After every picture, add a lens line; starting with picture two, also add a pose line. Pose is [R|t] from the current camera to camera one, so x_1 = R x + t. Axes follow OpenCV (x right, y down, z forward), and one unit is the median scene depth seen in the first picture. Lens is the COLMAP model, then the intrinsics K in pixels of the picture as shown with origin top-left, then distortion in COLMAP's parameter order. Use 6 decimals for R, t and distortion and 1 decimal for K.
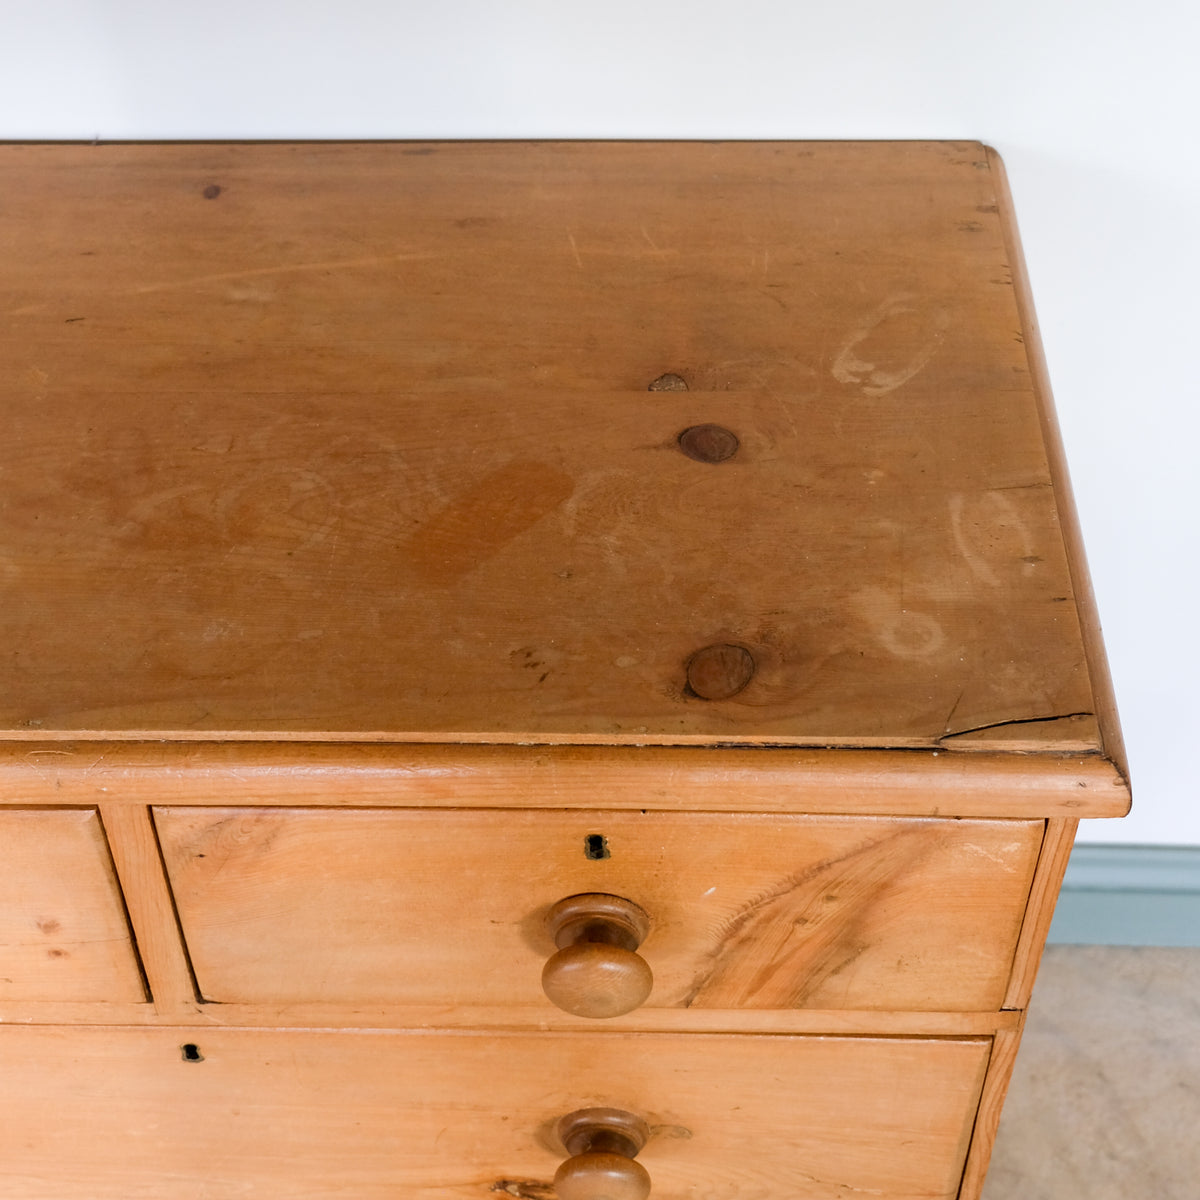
lens RADIAL K [[1815.4, 0, 576.5], [0, 1815.4, 433.2], [0, 0, 1]] dist [0.019936, 0.000000]
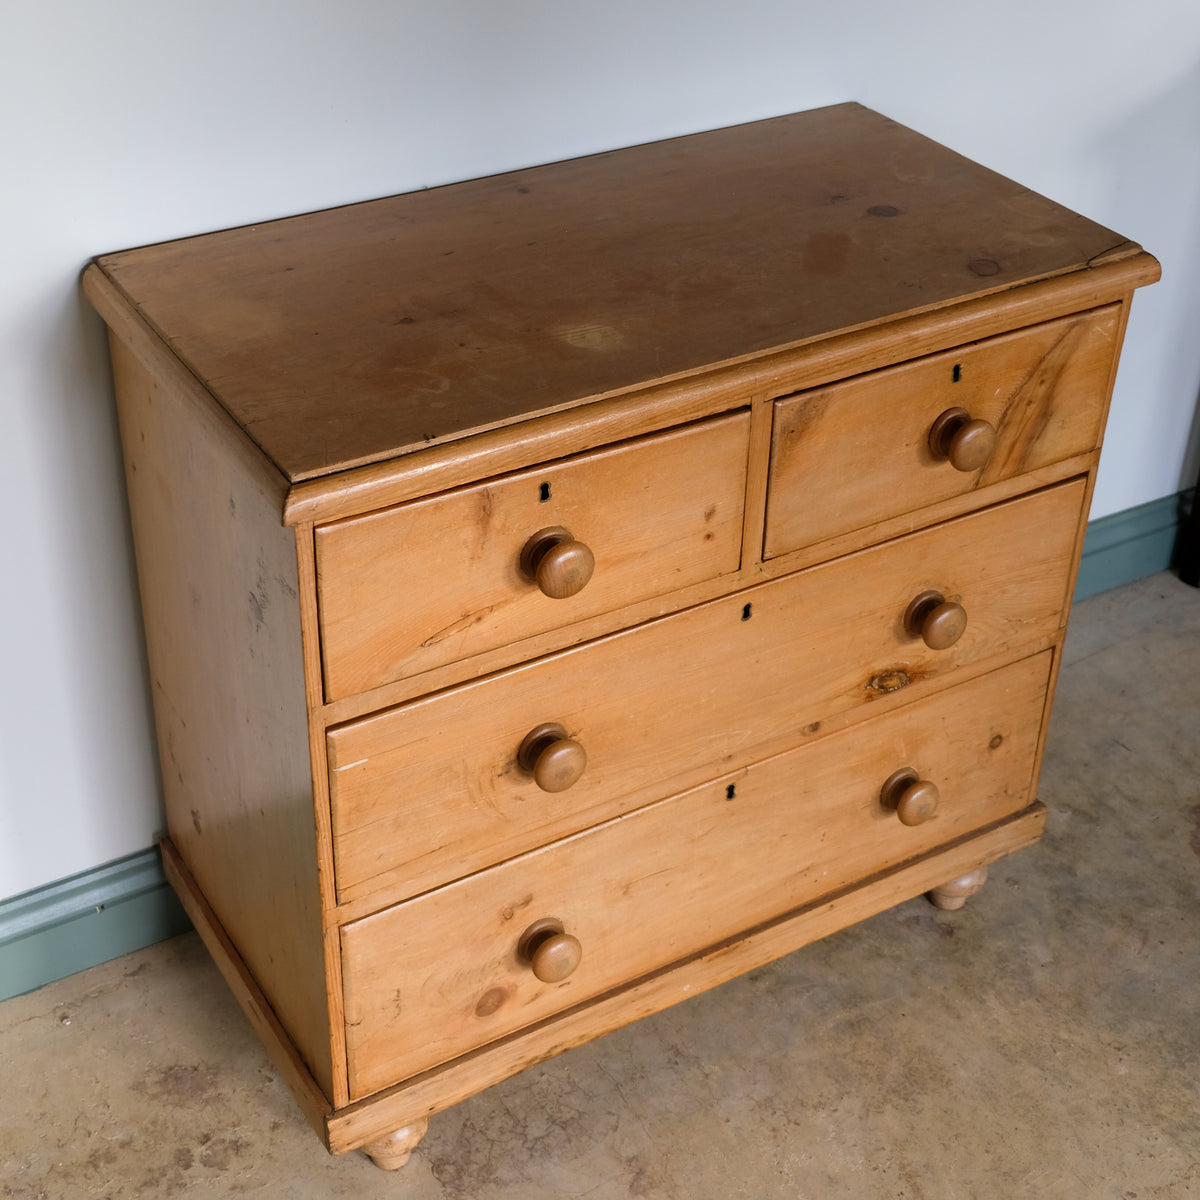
lens RADIAL K [[1674.5, 0, 499.5], [0, 1674.5, 522.5], [0, 0, 1]] dist [0.003301, 0.000000]
pose [[0.863934, -0.254692, 0.434455, -1.174078], [0.332170, 0.936610, -0.111463, 0.390539], [-0.378526, 0.240609, 0.893770, -0.379656]]
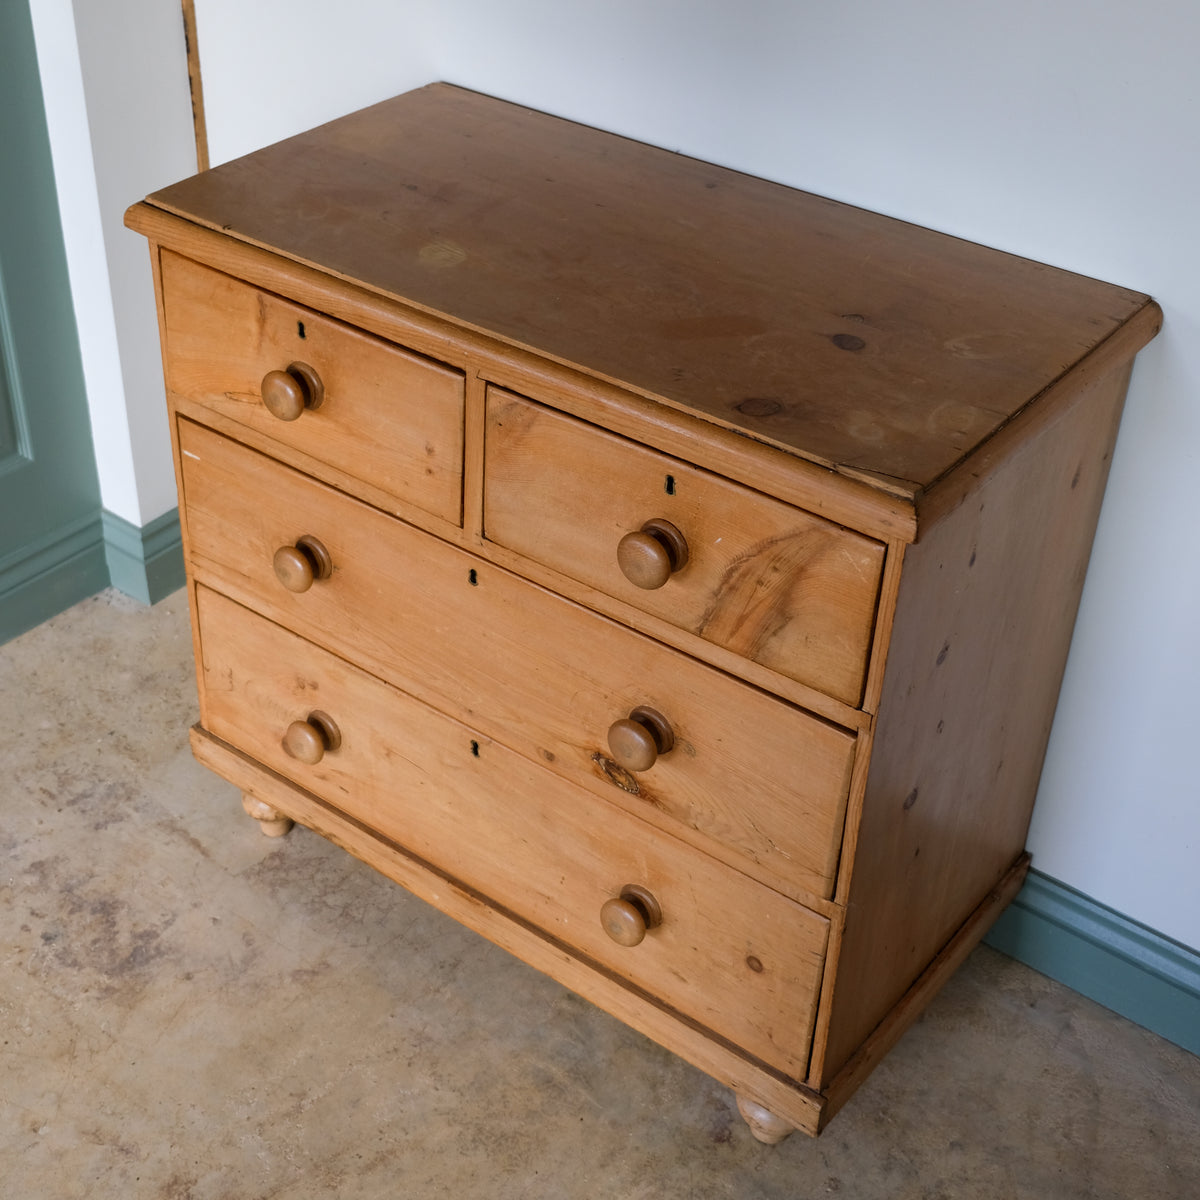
lens RADIAL K [[1620.5, 0, 665.0], [0, 1620.5, 569.9], [0, 0, 1]] dist [-0.020690, 0.000000]
pose [[0.828016, 0.368753, -0.422386, 0.674258], [-0.428526, 0.901998, -0.052588, 0.365518], [0.361600, 0.224547, 0.904889, -0.418547]]
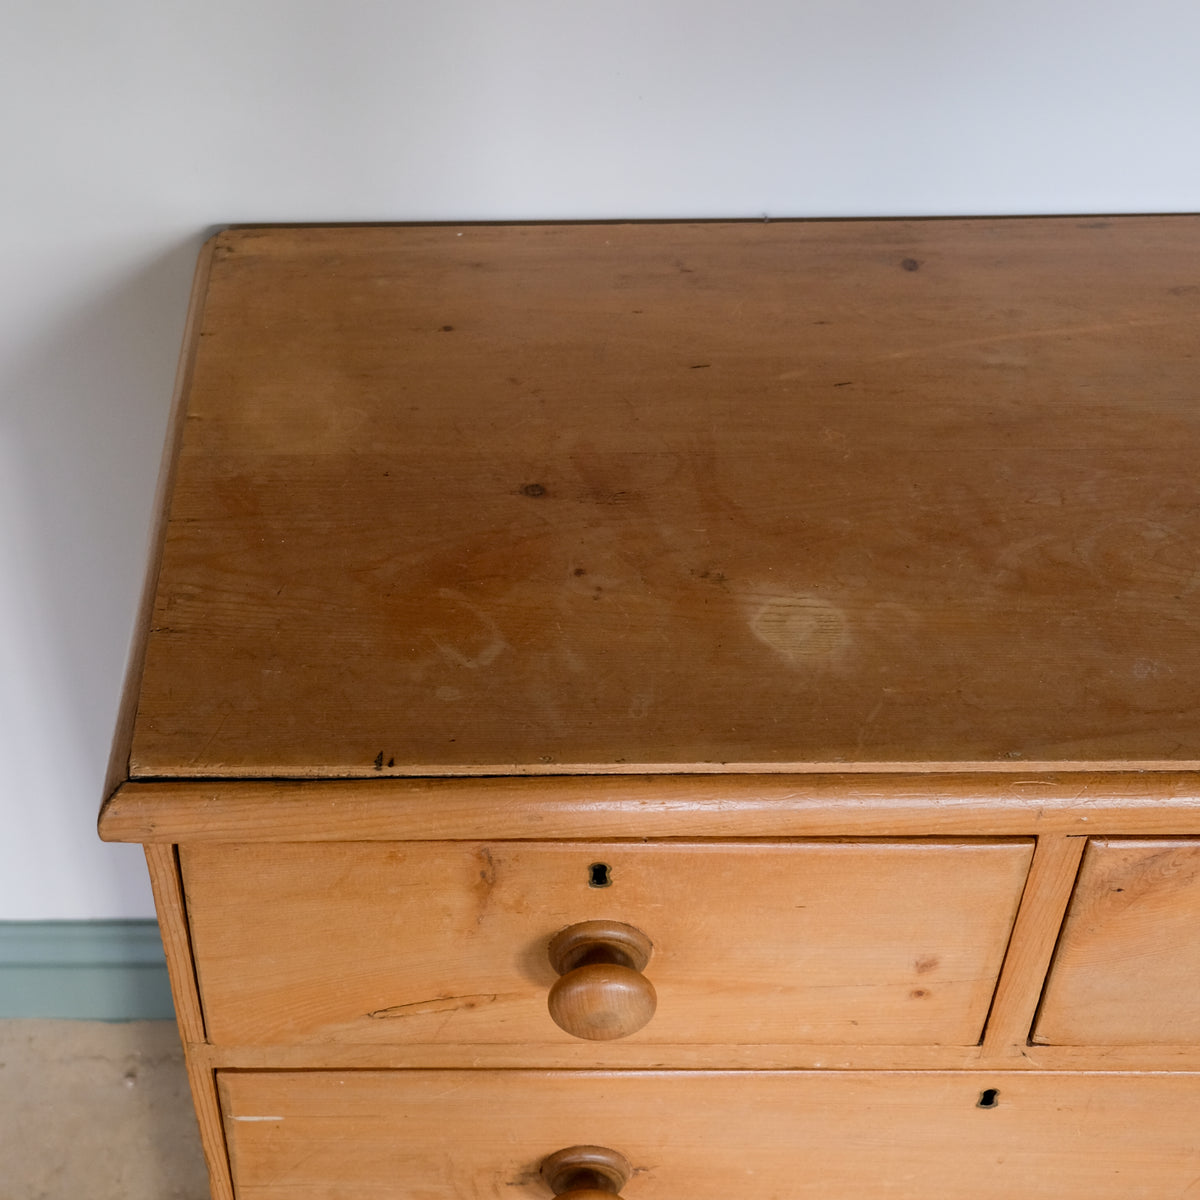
lens RADIAL K [[1815.4, 0, 502.7], [0, 1815.4, 546.8], [0, 0, 1]] dist [0.019936, 0.000000]
pose [[0.999782, -0.008486, 0.019059, -0.542830], [0.008839, 0.999790, -0.018492, 0.052015], [-0.018898, 0.018656, 0.999647, -0.021587]]
